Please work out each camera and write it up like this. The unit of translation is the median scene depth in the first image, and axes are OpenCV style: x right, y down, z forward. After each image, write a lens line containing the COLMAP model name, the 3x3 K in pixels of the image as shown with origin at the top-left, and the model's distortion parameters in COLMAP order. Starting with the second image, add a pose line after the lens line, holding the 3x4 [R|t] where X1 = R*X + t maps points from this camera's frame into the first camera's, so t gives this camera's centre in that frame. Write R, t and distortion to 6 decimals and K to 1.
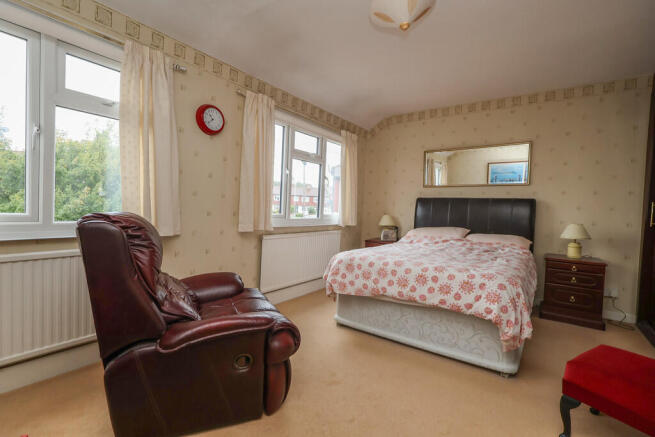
lens RADIAL K [[305.0, 0, 327.5], [0, 305.0, 218.5], [0, 0, 1]] dist [-0.002510, -0.000286]
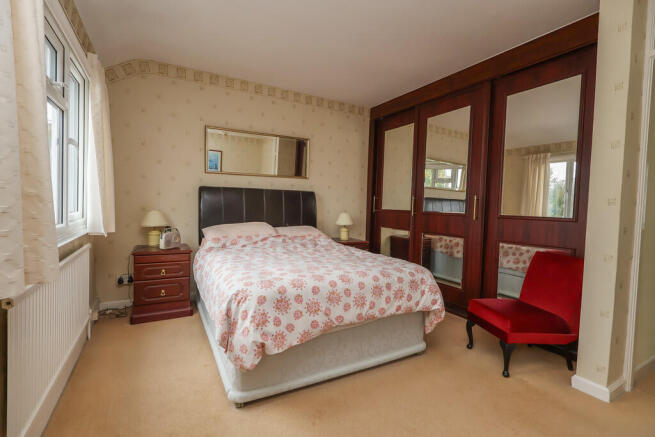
lens RADIAL K [[305.0, 0, 327.5], [0, 305.0, 218.5], [0, 0, 1]] dist [-0.002510, -0.000286]
pose [[0.419403, -0.068972, 0.905176, -0.437425], [0.017580, 0.997540, 0.067864, -0.055605], [-0.907630, -0.012550, 0.419583, 0.651549]]
